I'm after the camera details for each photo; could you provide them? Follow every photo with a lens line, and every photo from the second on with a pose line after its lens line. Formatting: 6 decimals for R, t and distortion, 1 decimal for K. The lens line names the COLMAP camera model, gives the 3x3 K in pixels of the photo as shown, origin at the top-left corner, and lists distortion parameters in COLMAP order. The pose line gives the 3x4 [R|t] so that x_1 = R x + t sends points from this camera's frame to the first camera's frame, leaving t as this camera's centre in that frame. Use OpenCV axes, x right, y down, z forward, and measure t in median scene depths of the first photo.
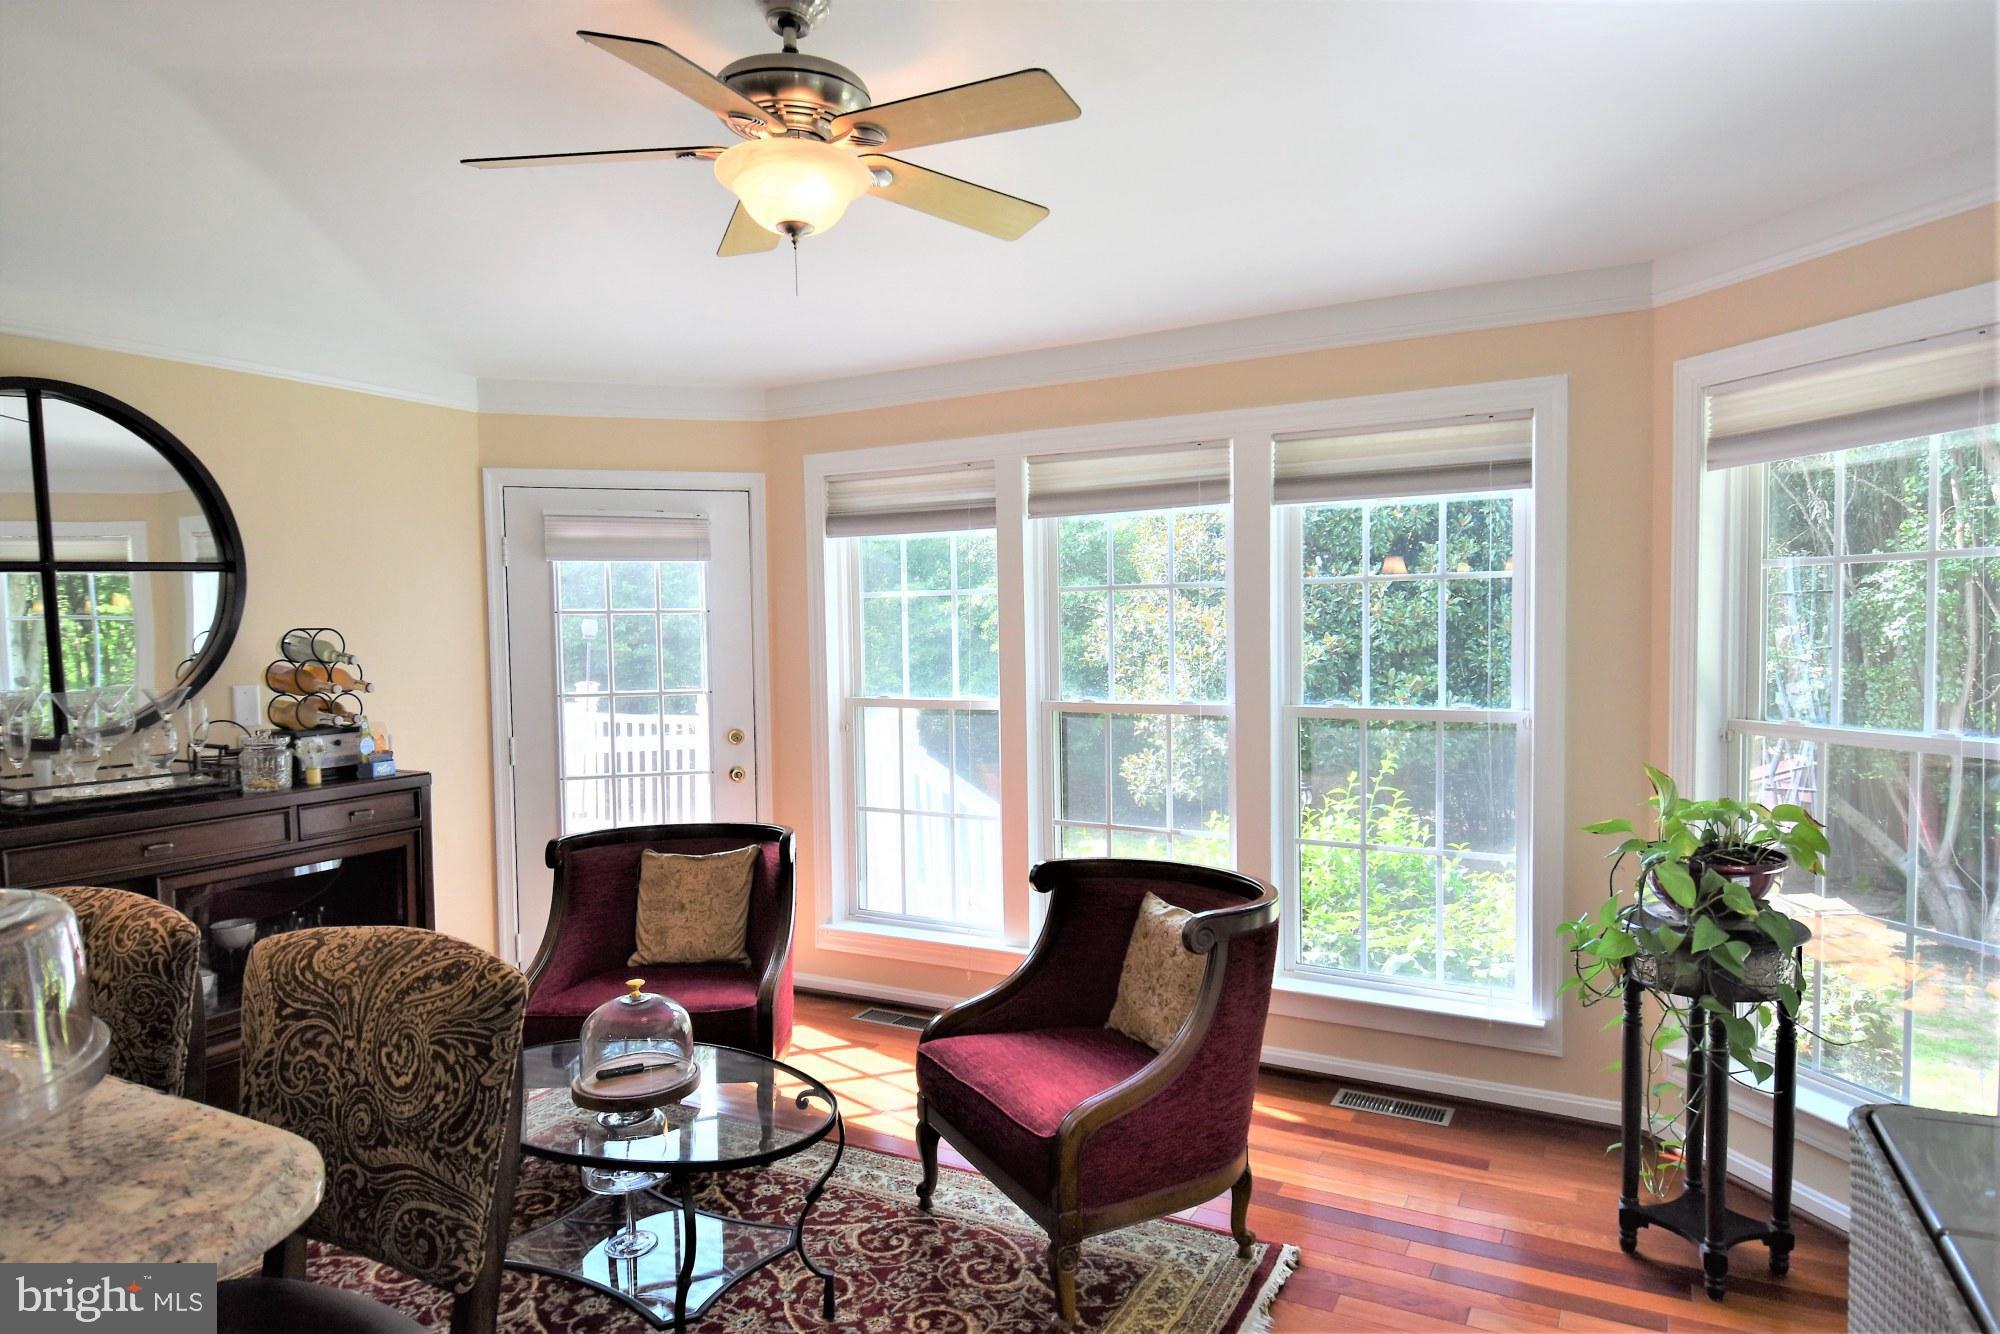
lens RADIAL K [[1298.4, 0, 1000.0], [0, 1298.4, 667.0], [0, 0, 1]] dist [0.051274, -0.000048]
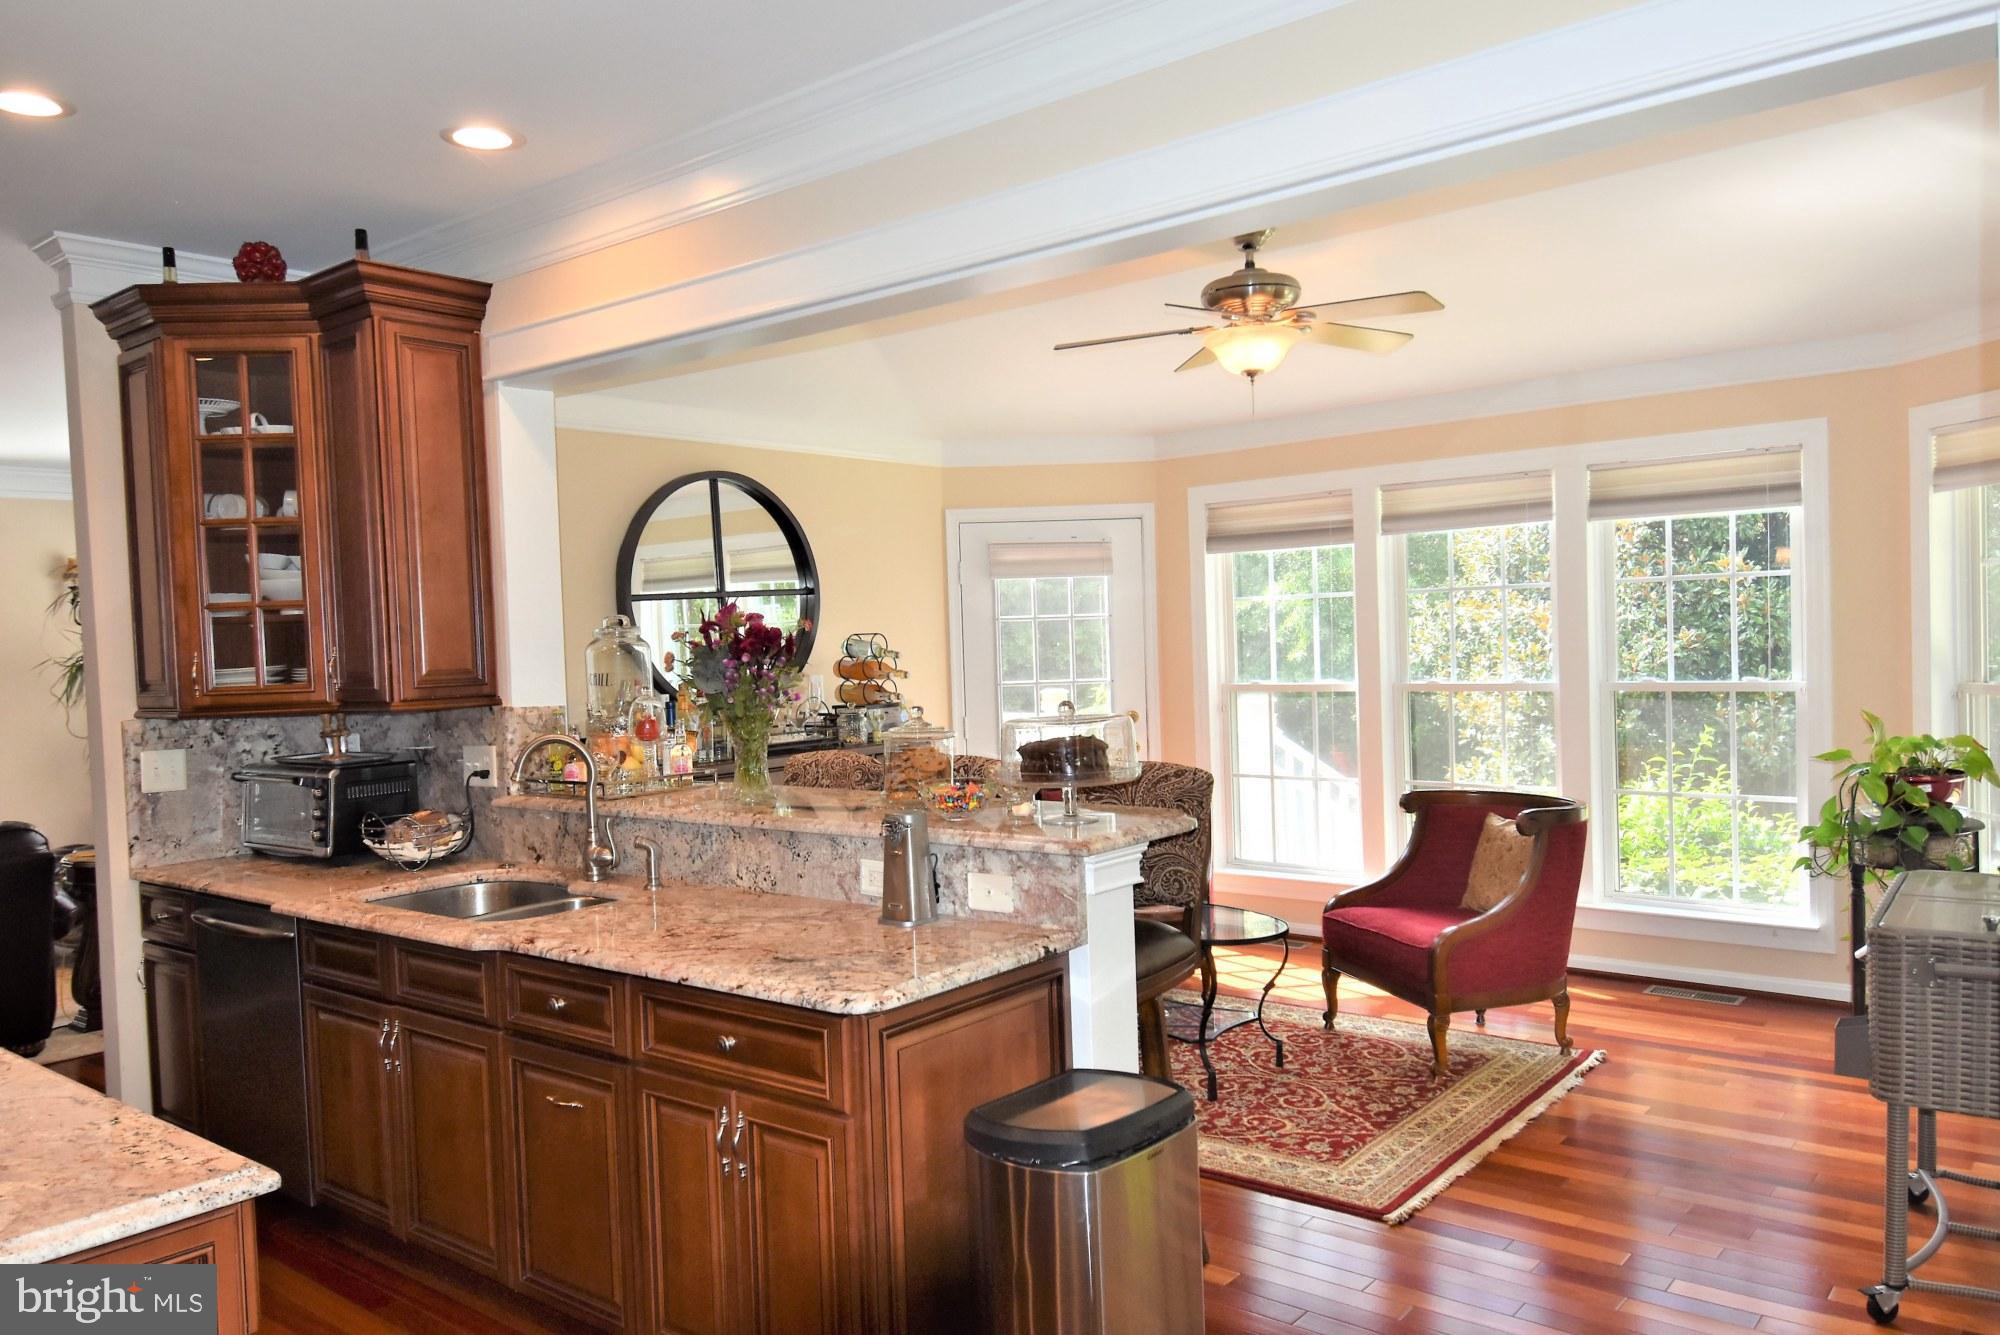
lens RADIAL K [[1457.6, 0, 1000.0], [0, 1457.6, 667.5], [0, 0, 1]] dist [0.035332, -0.006207]
pose [[0.980284, -0.012867, -0.197174, -0.069793], [0.011710, 0.999907, -0.007033, 0.019622], [0.197246, 0.004585, 0.980343, -0.498572]]
